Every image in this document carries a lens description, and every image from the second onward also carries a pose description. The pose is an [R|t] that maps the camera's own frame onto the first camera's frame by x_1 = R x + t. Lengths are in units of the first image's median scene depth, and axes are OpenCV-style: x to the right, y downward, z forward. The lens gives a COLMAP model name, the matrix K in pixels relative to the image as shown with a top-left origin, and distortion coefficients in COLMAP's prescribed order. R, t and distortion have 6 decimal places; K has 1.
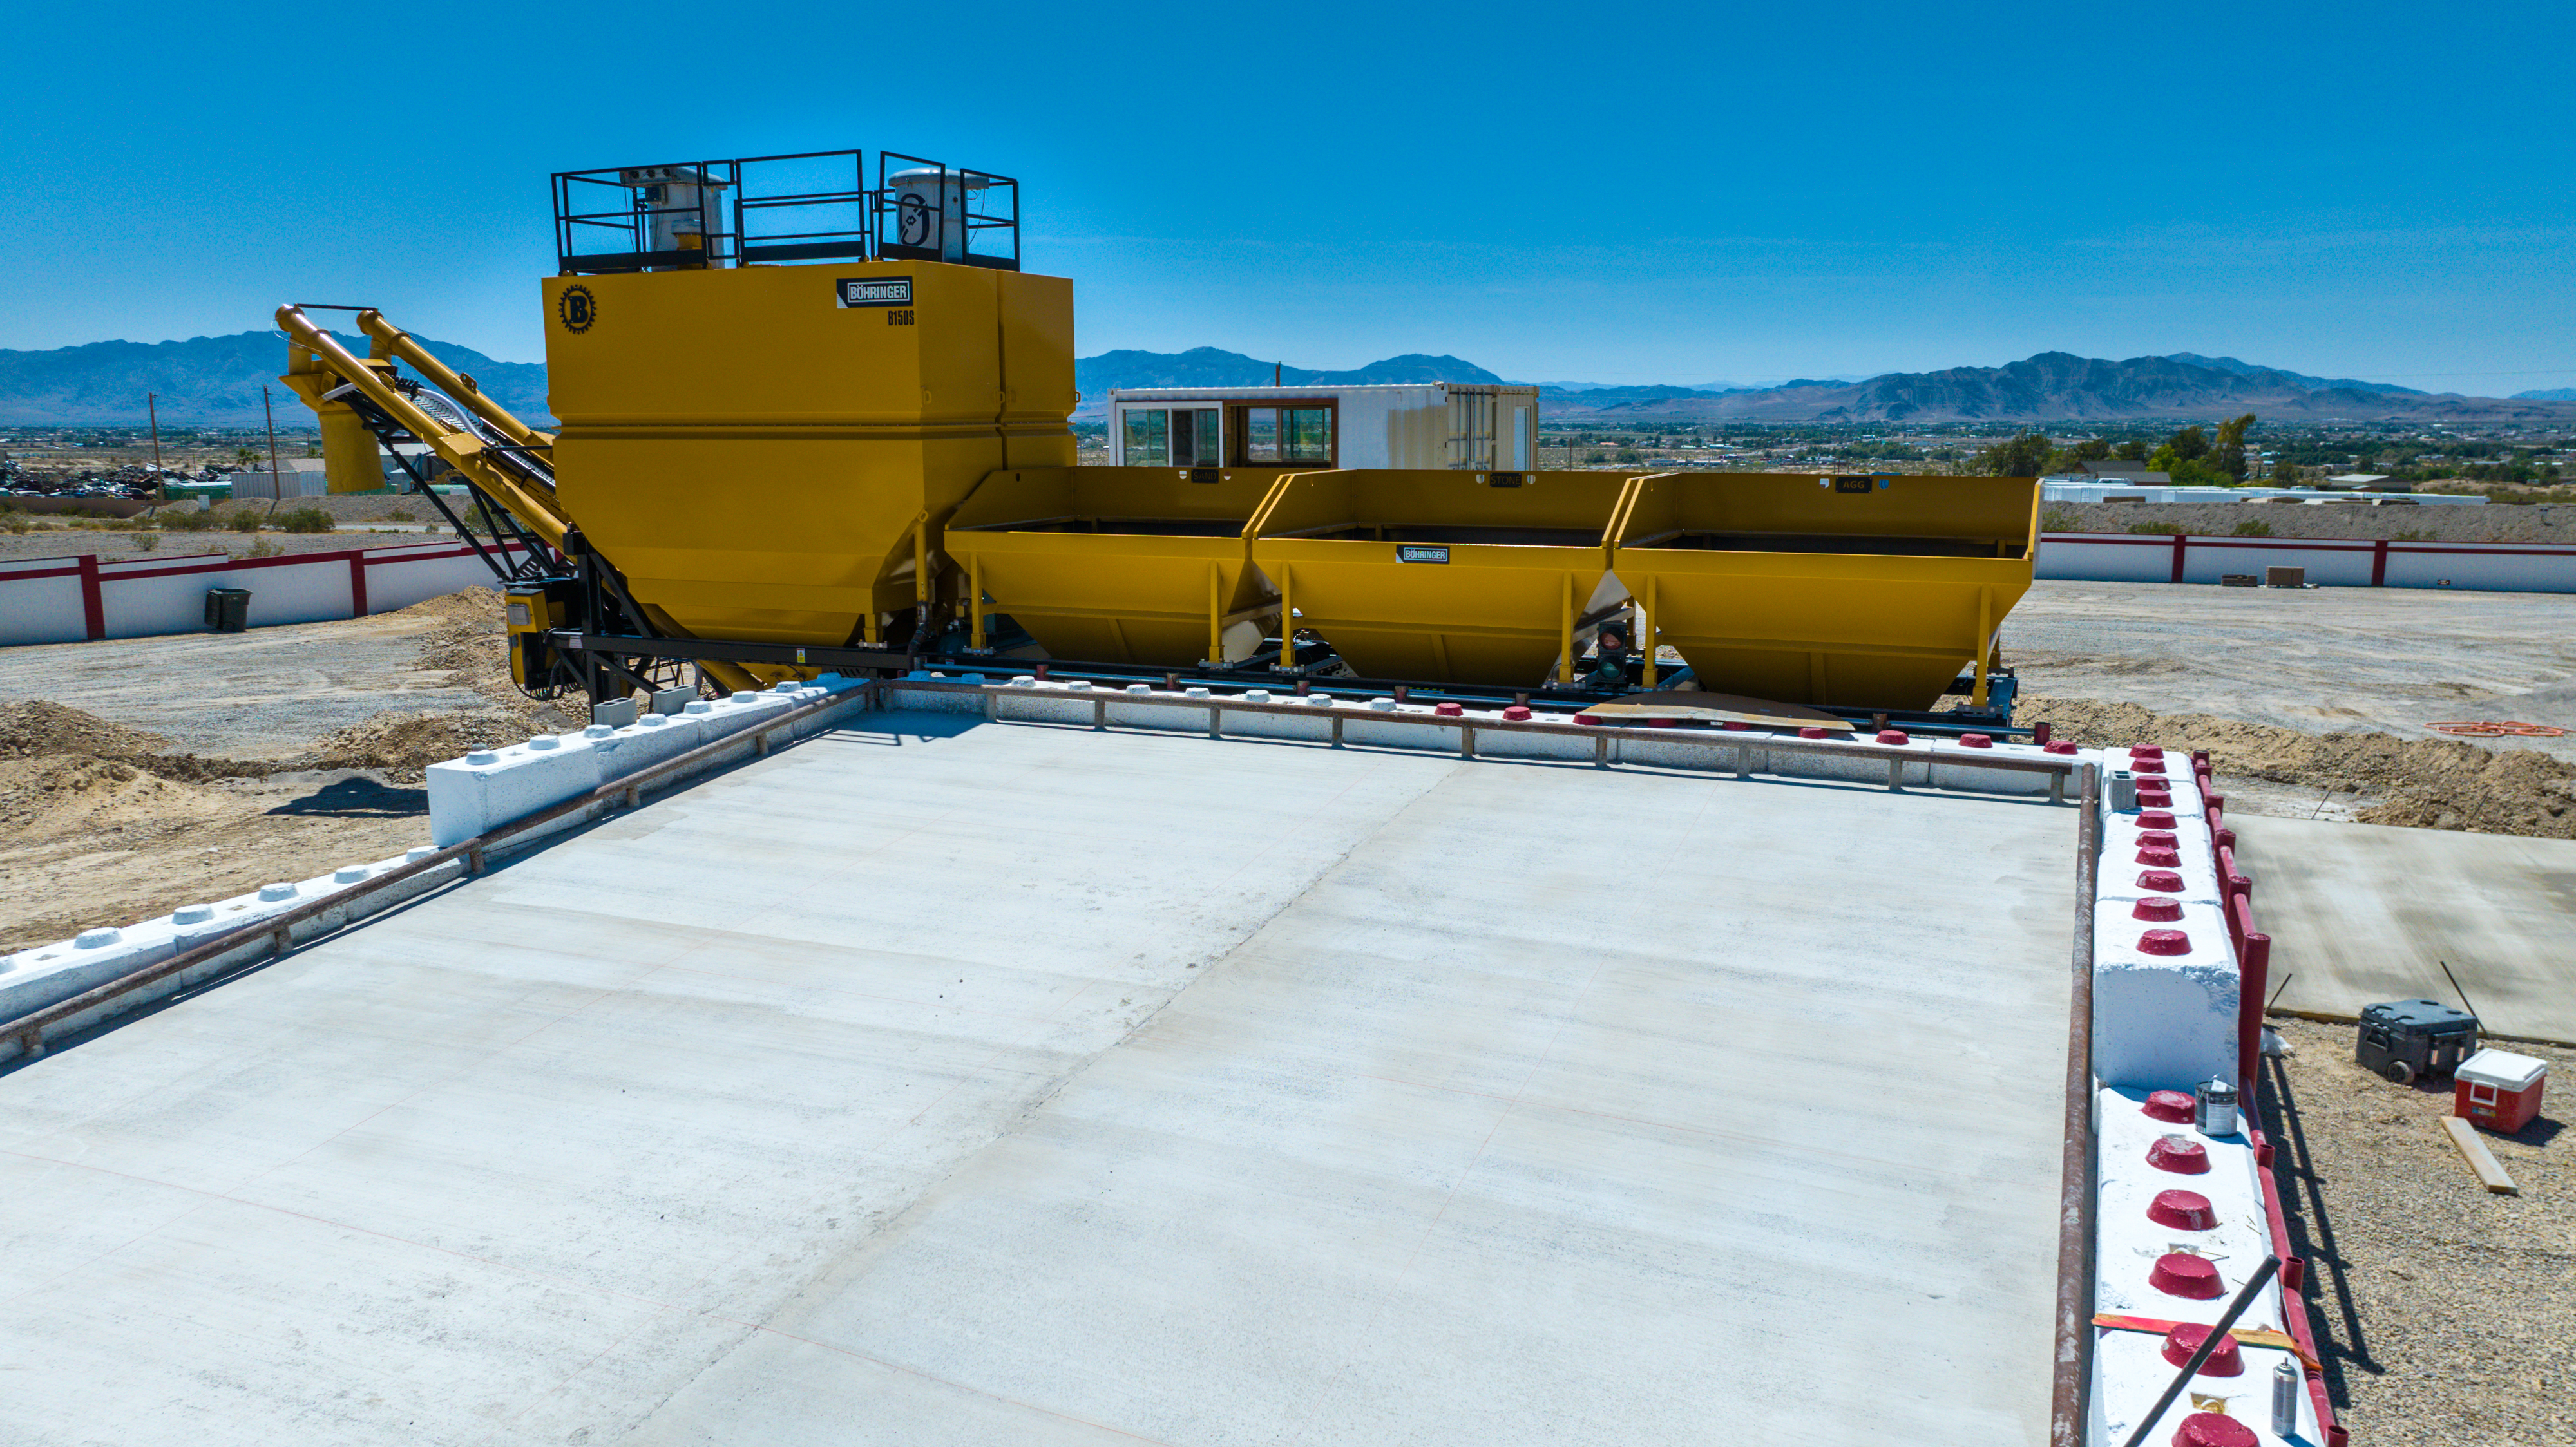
lens RADIAL K [[1823.7, 0, 1279.8], [0, 1823.7, 718.6], [0, 0, 1]] dist [-0.048988, 0.049163]
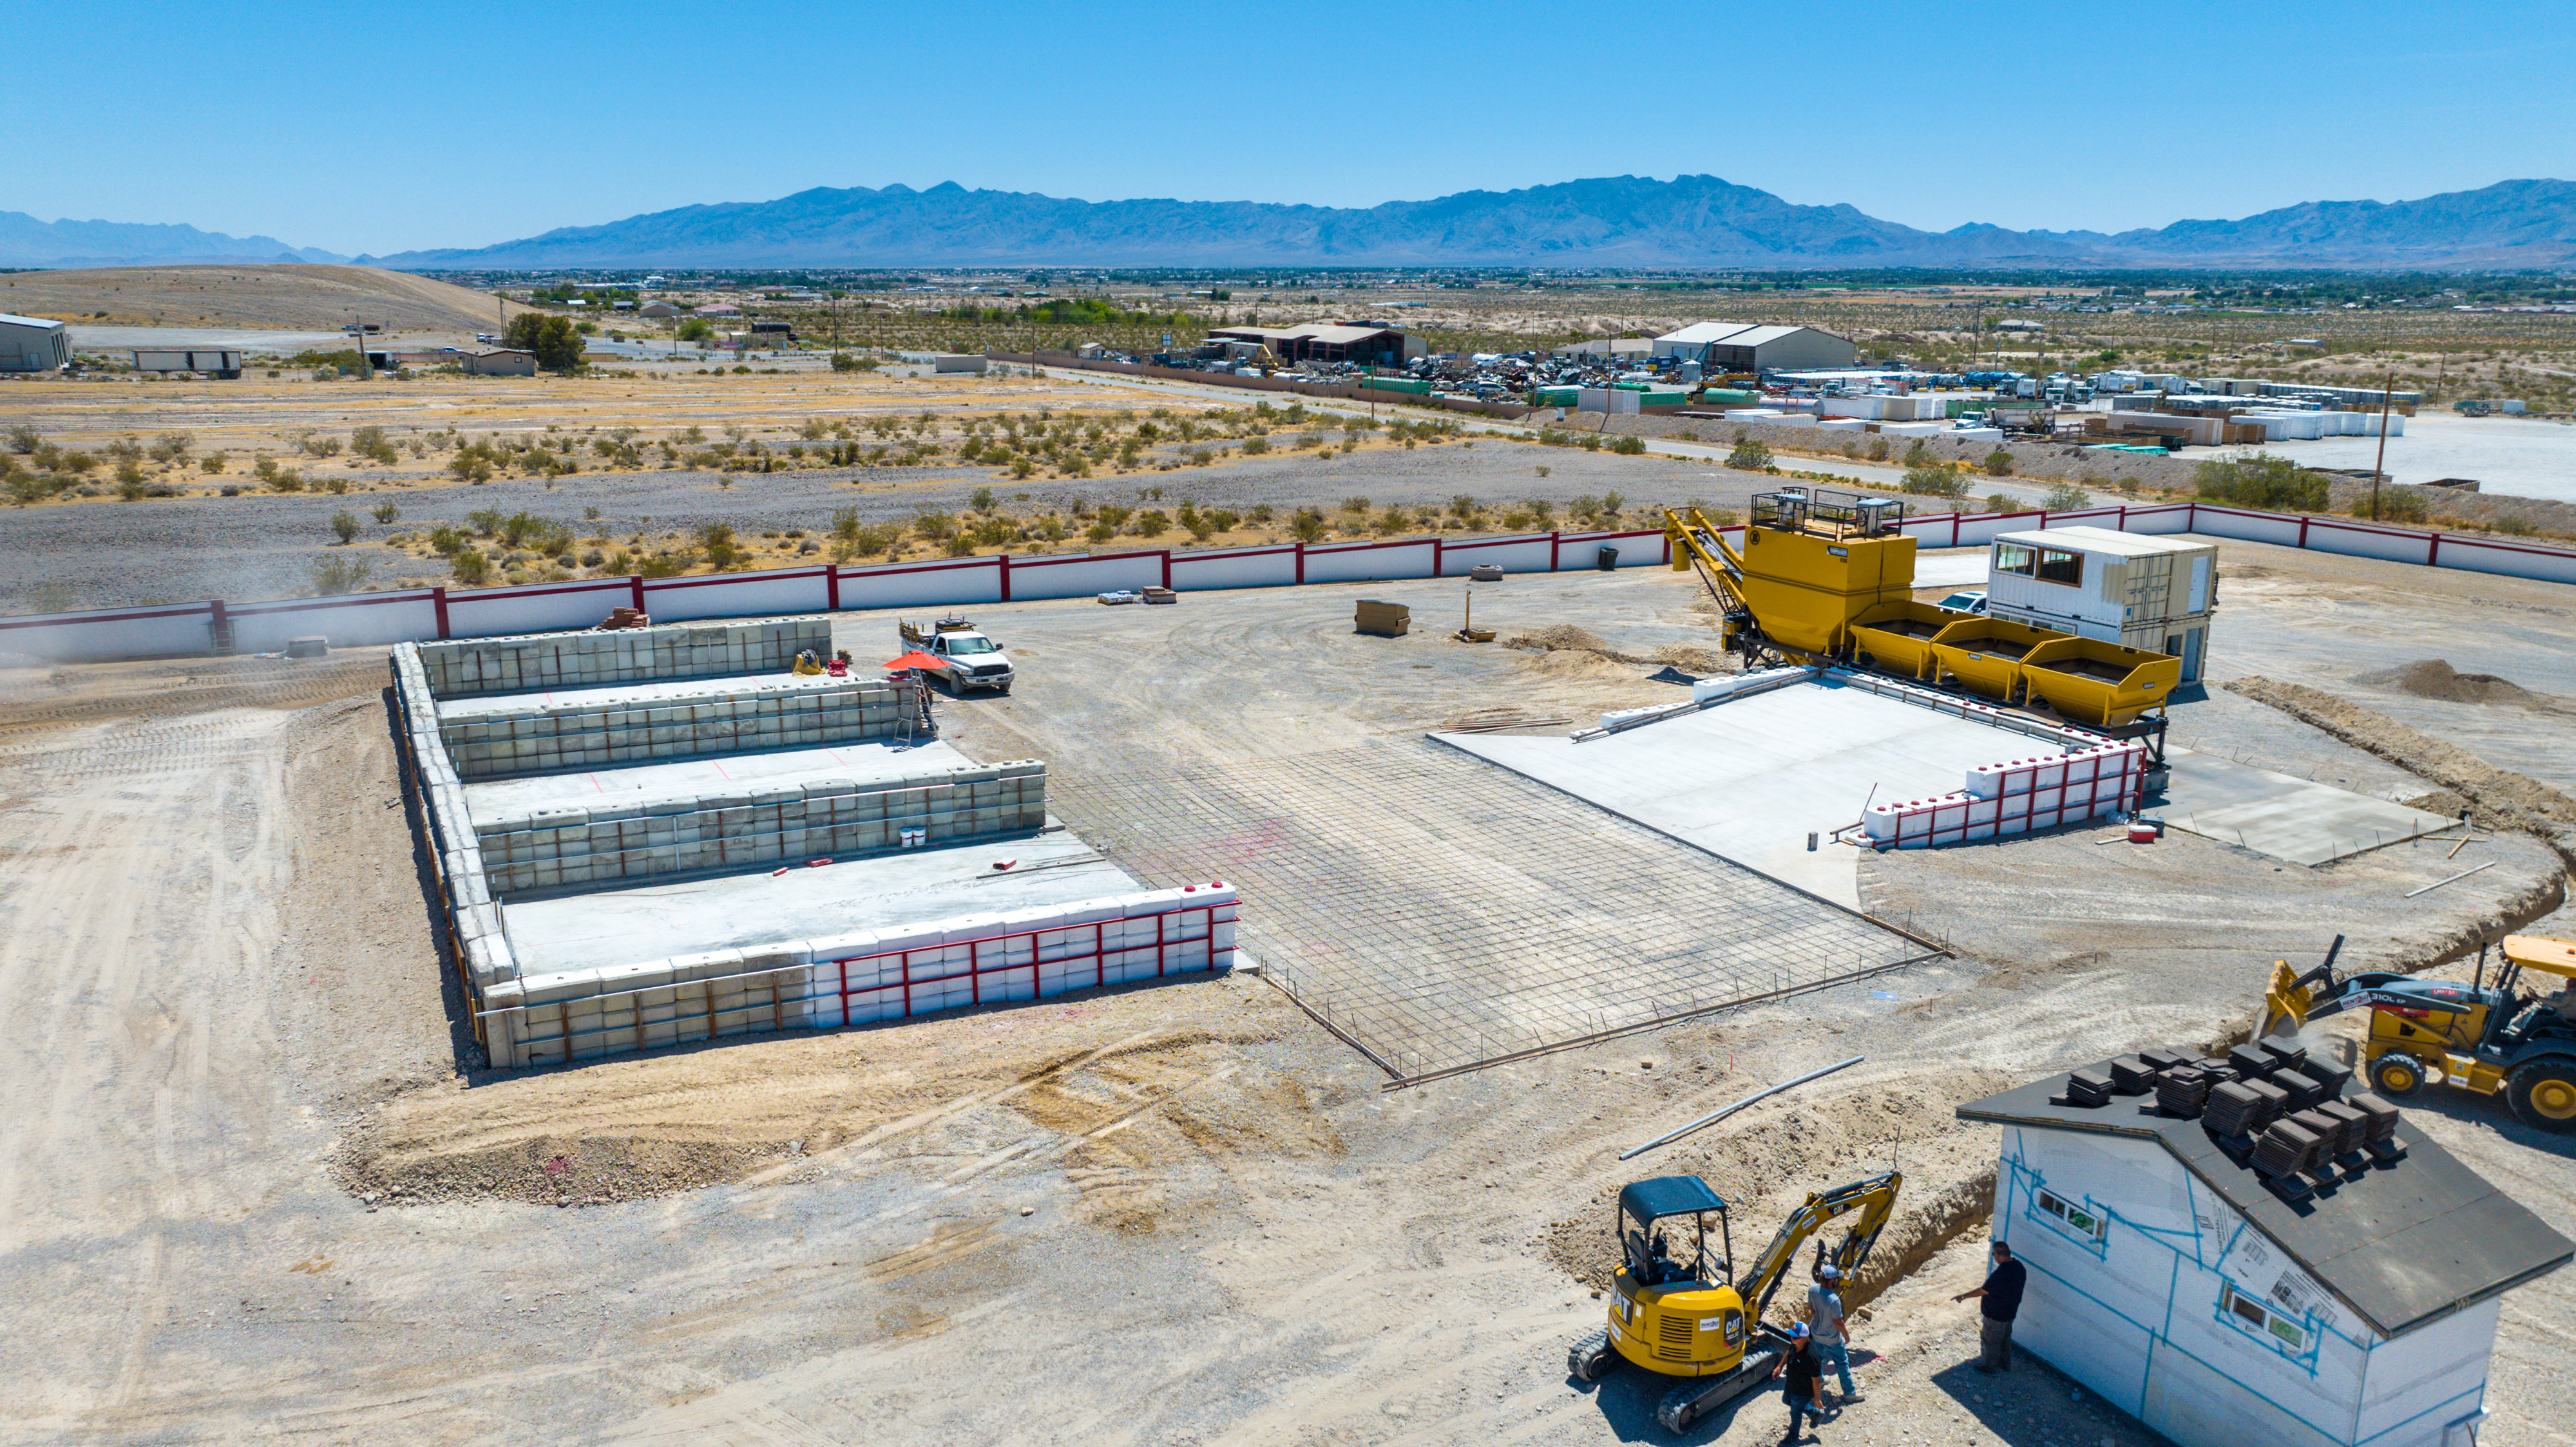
lens RADIAL K [[1817.7, 0, 1281.0], [0, 1817.7, 727.6], [0, 0, 1]] dist [-0.047334, 0.059030]
pose [[0.785945, 0.155492, -0.598425, 0.949533], [-0.102041, 0.987209, 0.122496, -0.207031], [0.609818, -0.035212, 0.791759, -2.115878]]
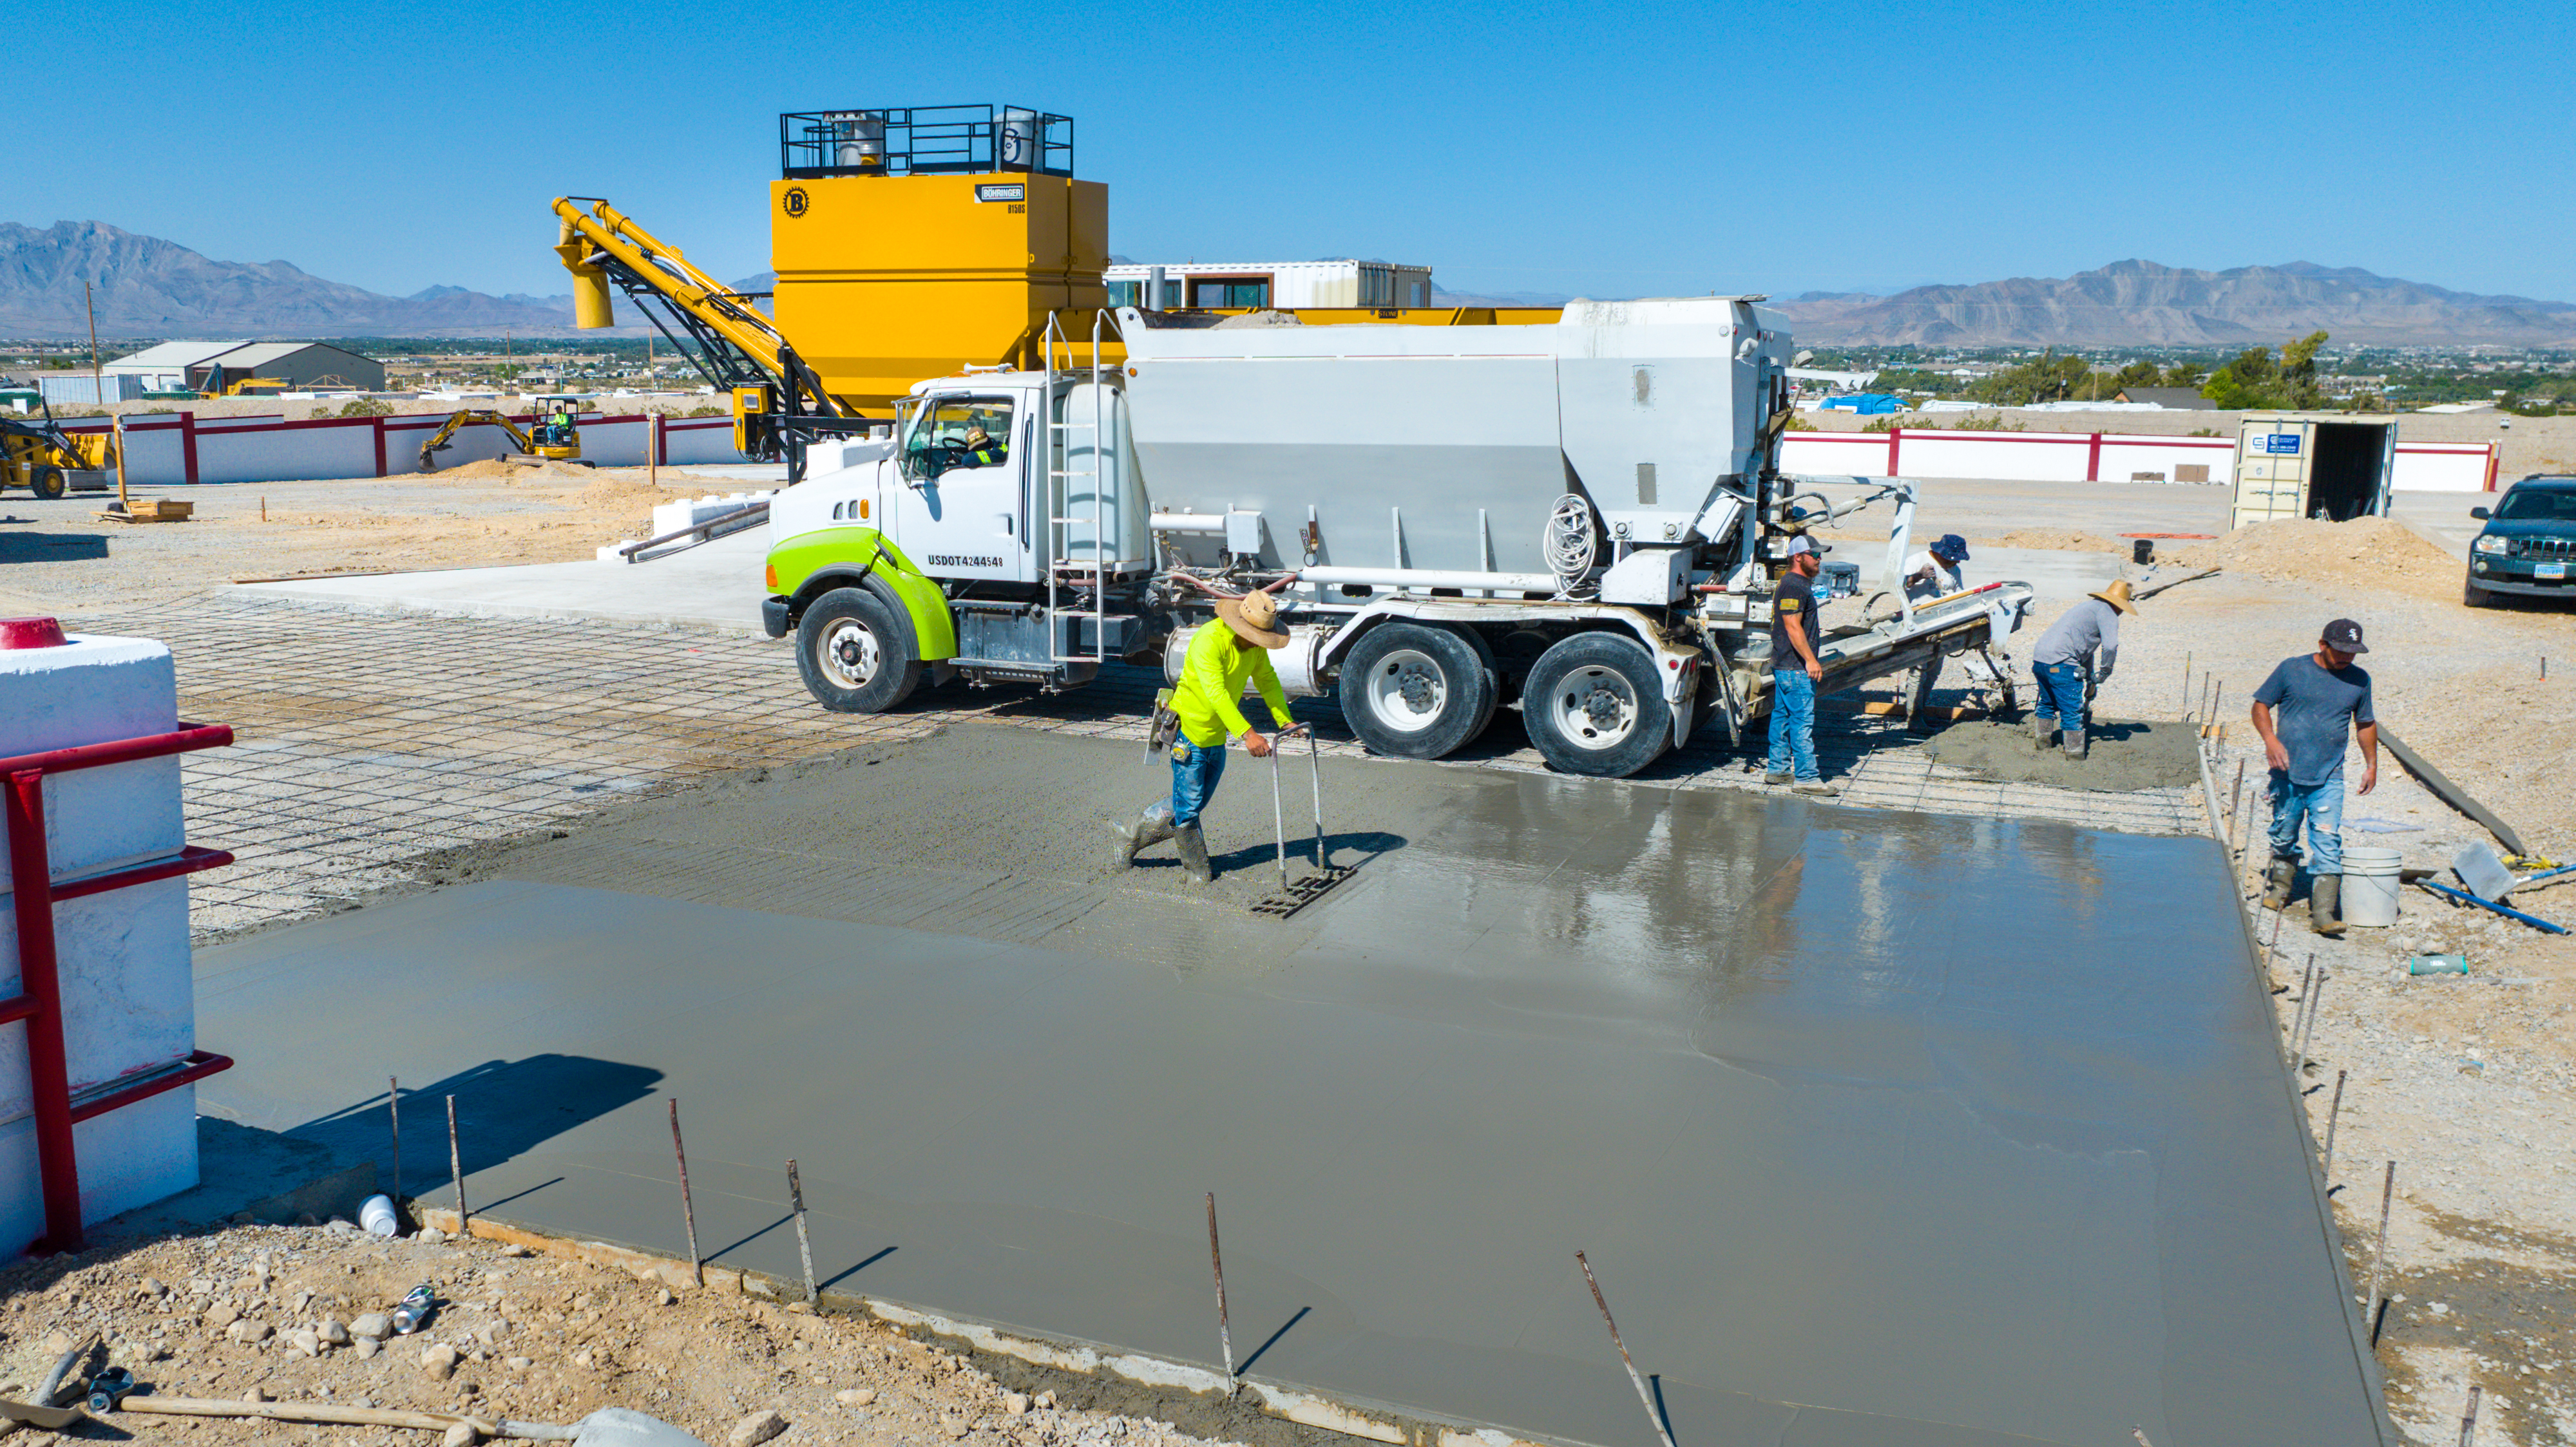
lens RADIAL K [[2227.7, 0, 1107.2], [0, 2227.7, 803.5], [0, 0, 1]] dist [-0.031228, 0.004388]
pose [[0.999611, 0.010975, -0.025627, -0.065782], [-0.009850, 0.999000, 0.043623, 0.211876], [0.026080, -0.043353, 0.998719, -0.955292]]
